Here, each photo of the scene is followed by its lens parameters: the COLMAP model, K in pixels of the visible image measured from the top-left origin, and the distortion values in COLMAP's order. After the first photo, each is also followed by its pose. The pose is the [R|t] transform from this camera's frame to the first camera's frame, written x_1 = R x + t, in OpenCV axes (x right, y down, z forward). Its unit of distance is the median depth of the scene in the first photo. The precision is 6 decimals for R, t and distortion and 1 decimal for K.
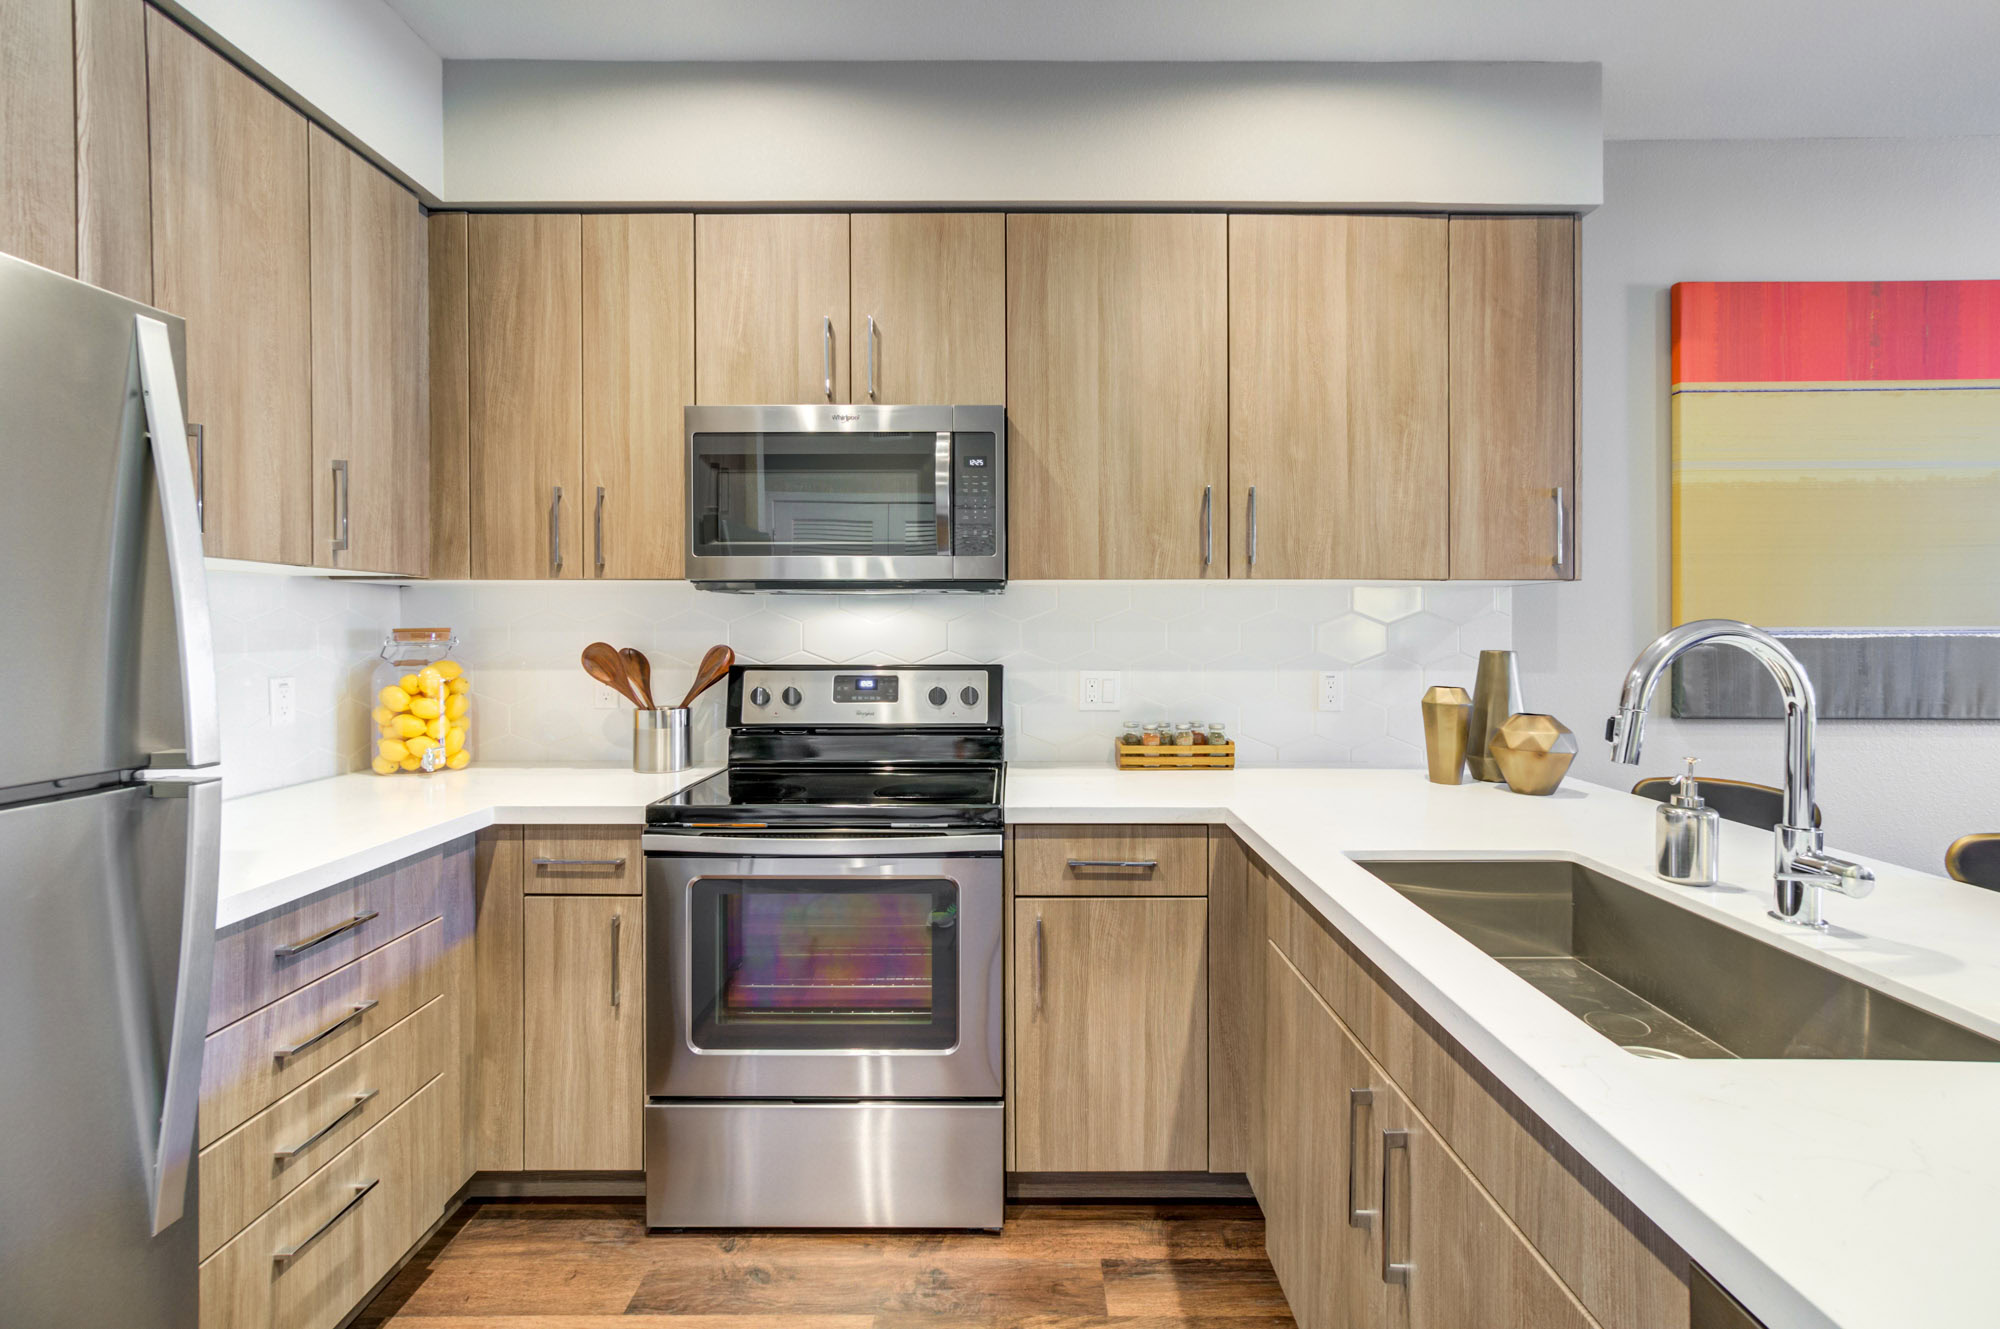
lens RADIAL K [[833.1, 0, 1000.0], [0, 833.1, 664.5], [0, 0, 1]] dist [-0.002280, 0.000052]
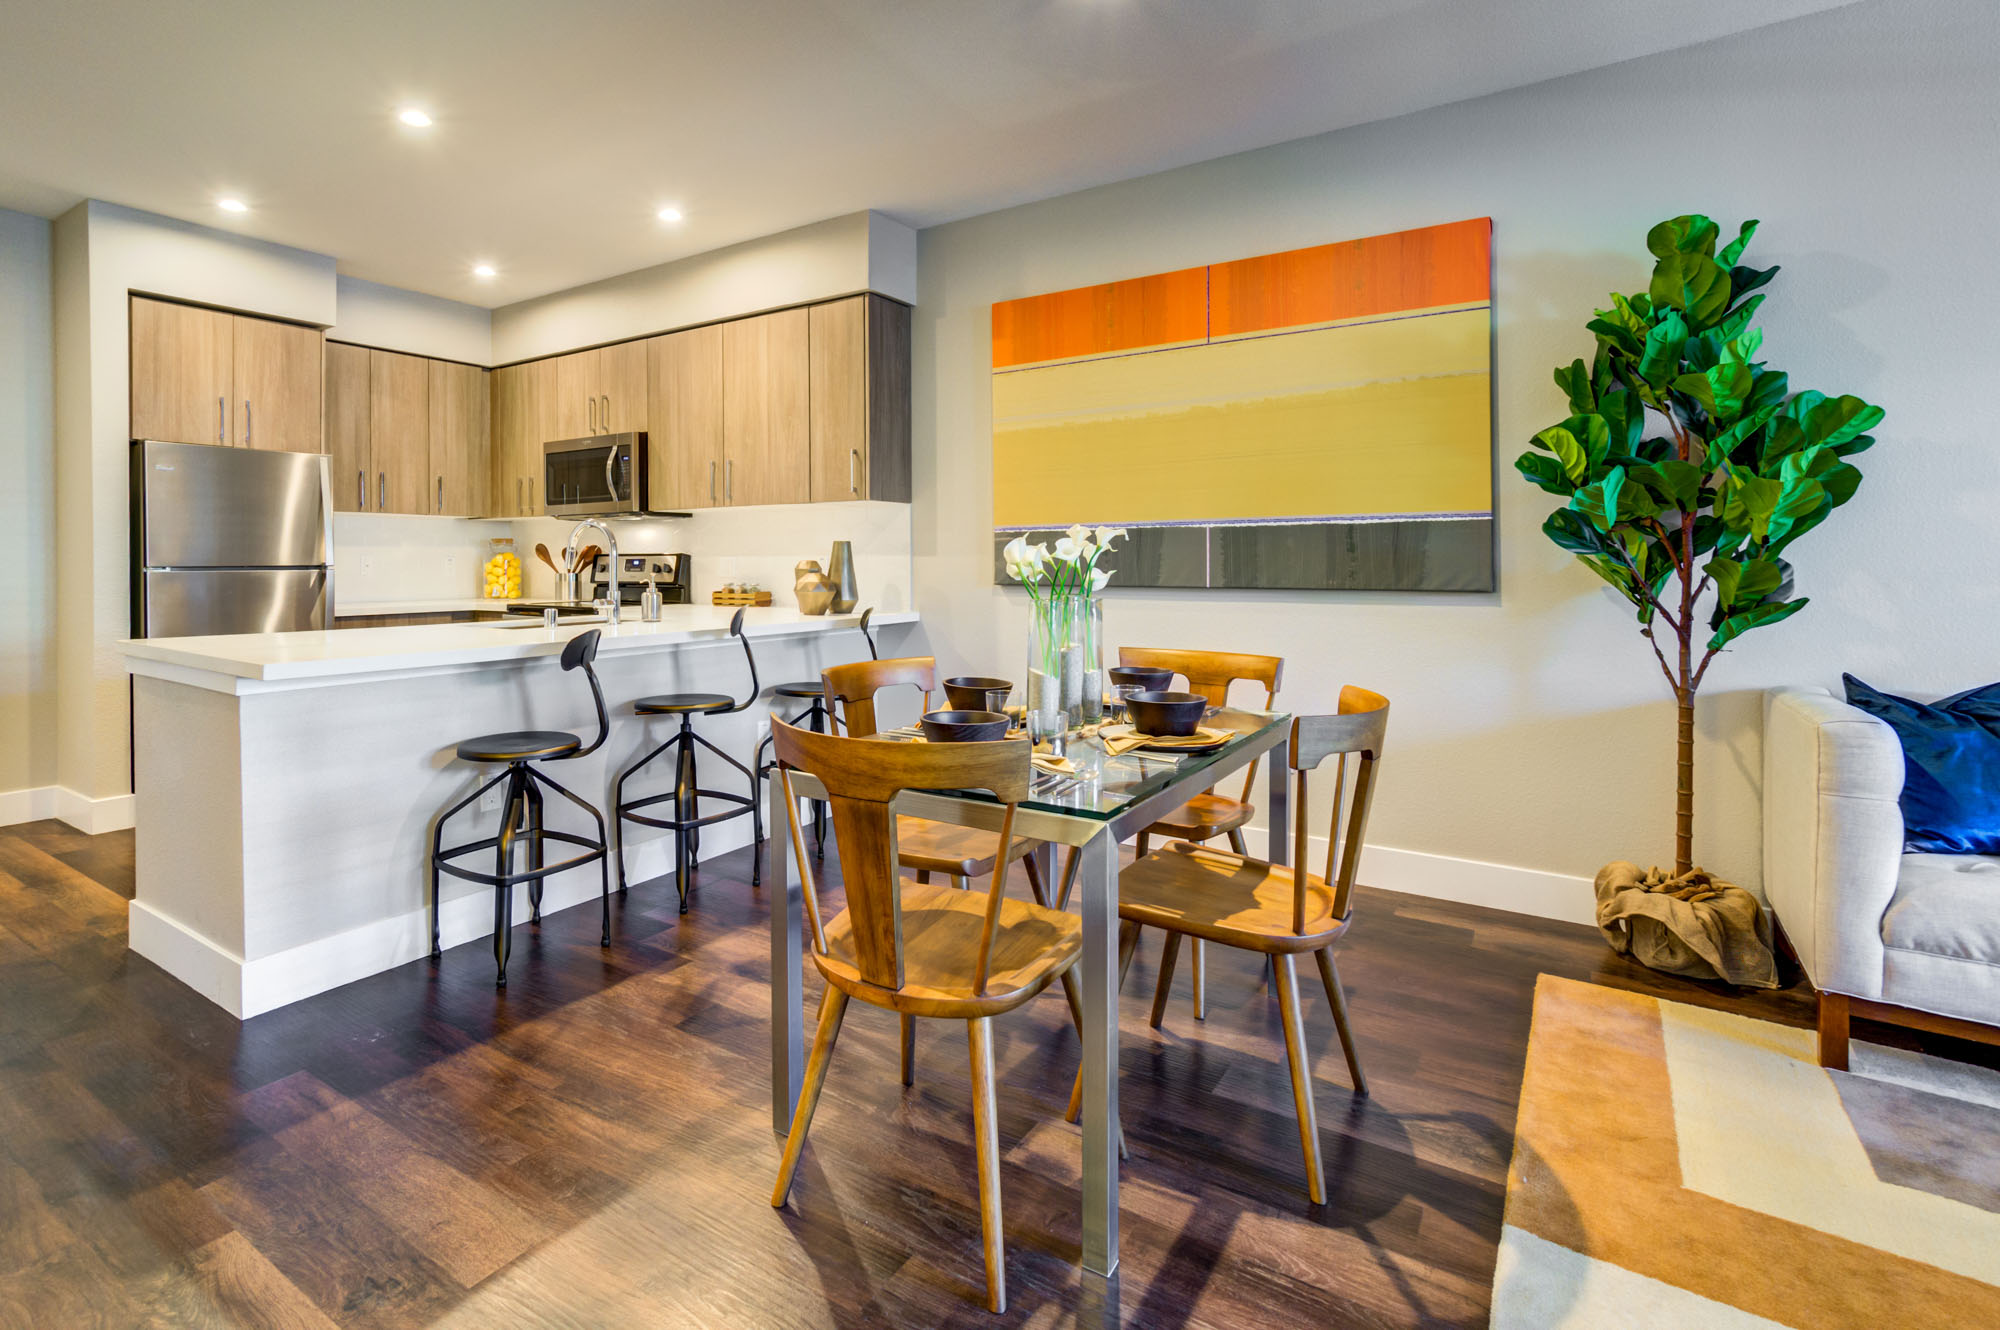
lens RADIAL K [[973.6, 0, 992.2], [0, 973.6, 574.0], [0, 0, 1]] dist [-0.001093, -0.000052]
pose [[0.841268, 0.004726, -0.540598, 2.051534], [-0.014386, 0.999803, -0.013645, 0.077634], [0.540427, 0.019256, 0.841170, -0.588843]]
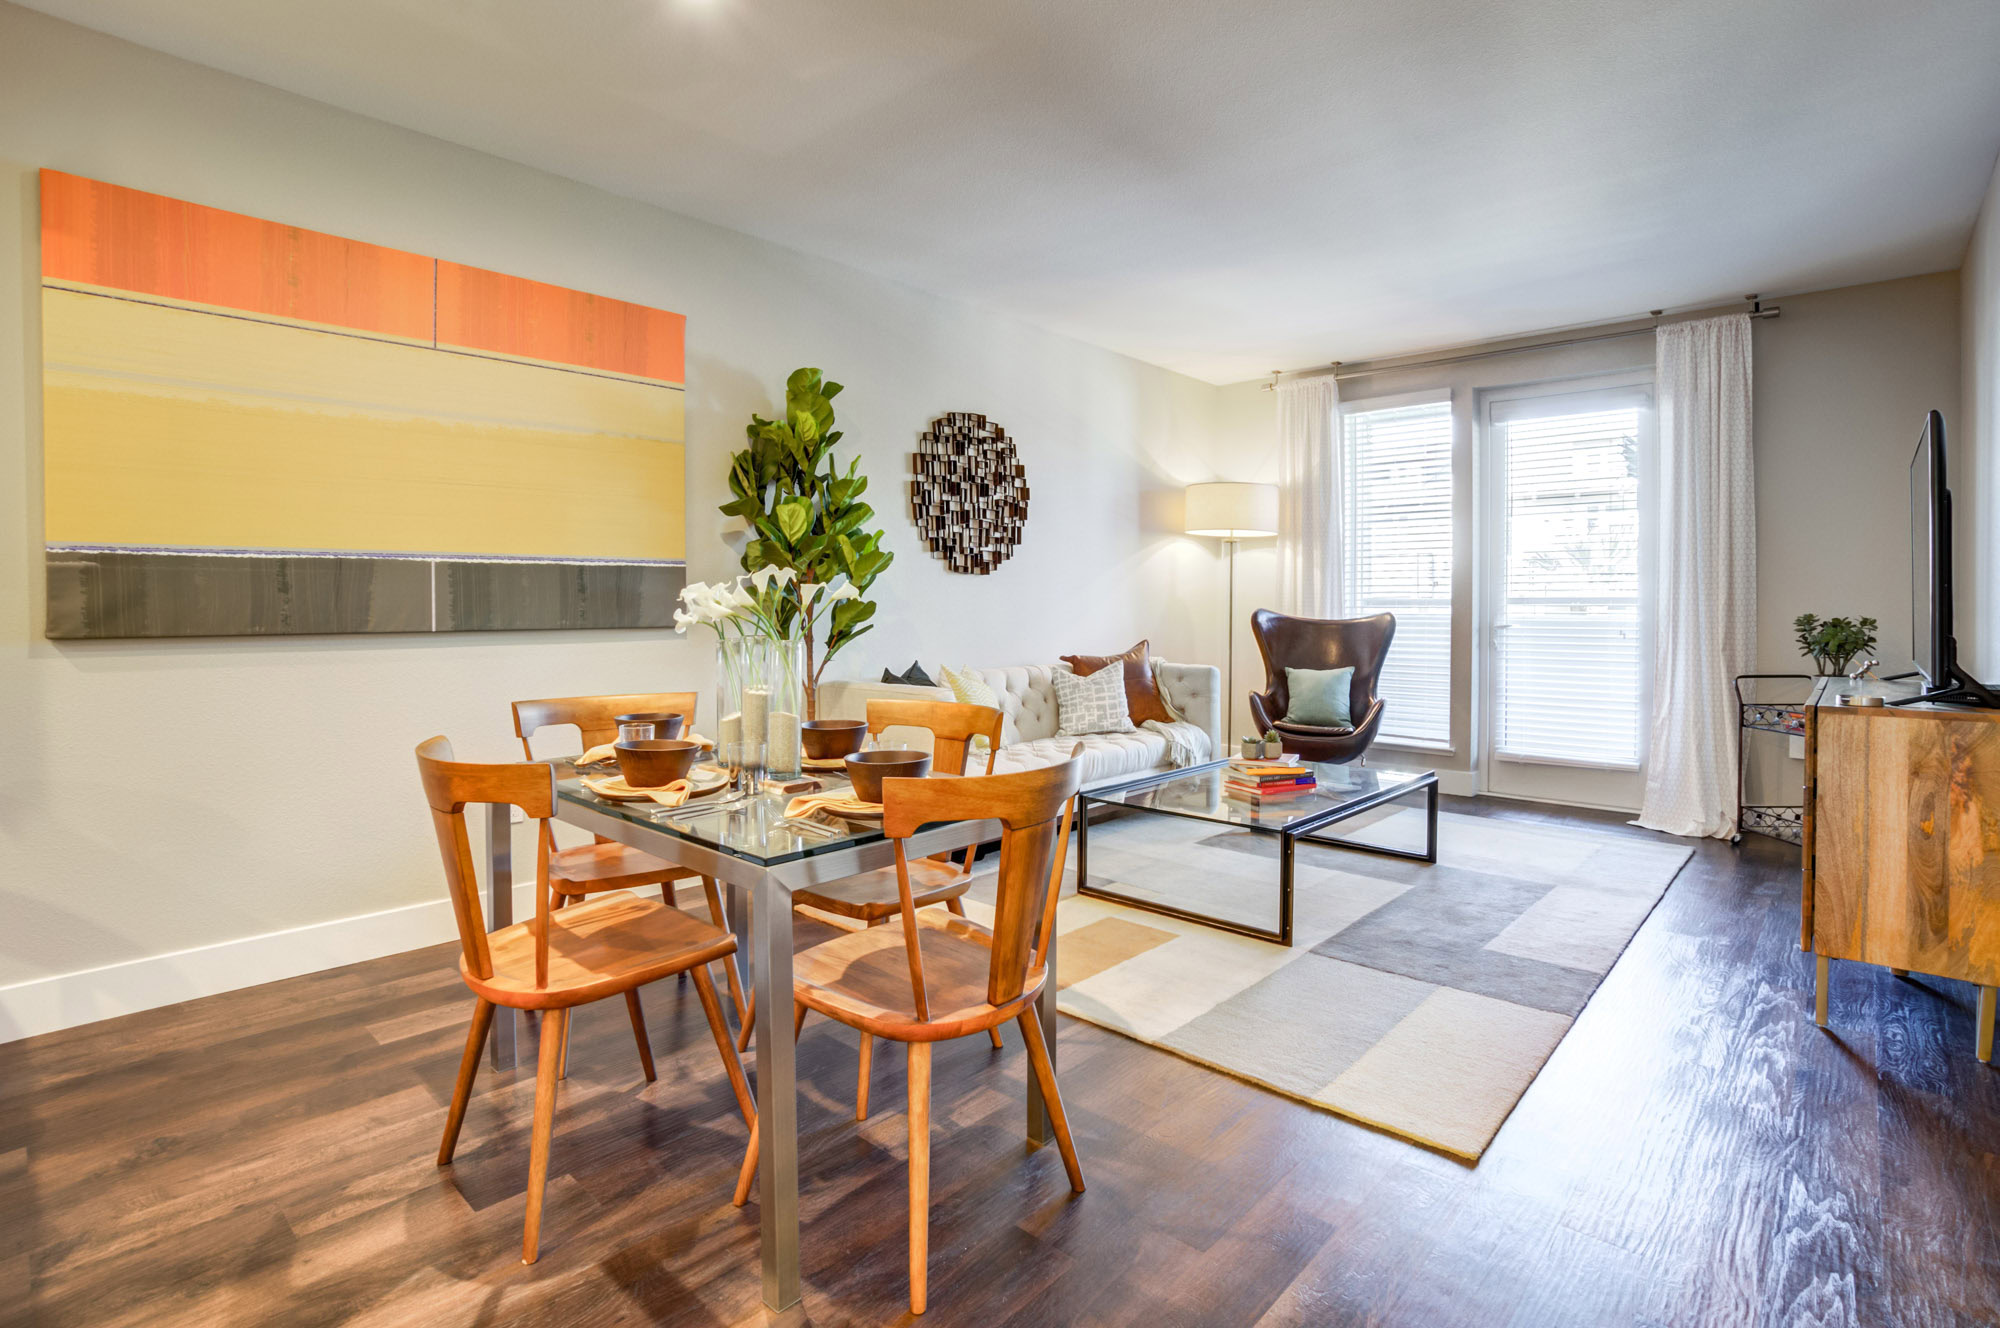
lens RADIAL K [[940.8, 0, 996.1], [0, 940.8, 606.0], [0, 0, 1]] dist [-0.002440, -0.000093]
pose [[0.694412, -0.002425, 0.719573, 0.898062], [0.022092, 0.999595, -0.017951, 0.078253], [-0.719238, 0.028362, 0.694184, -0.532912]]
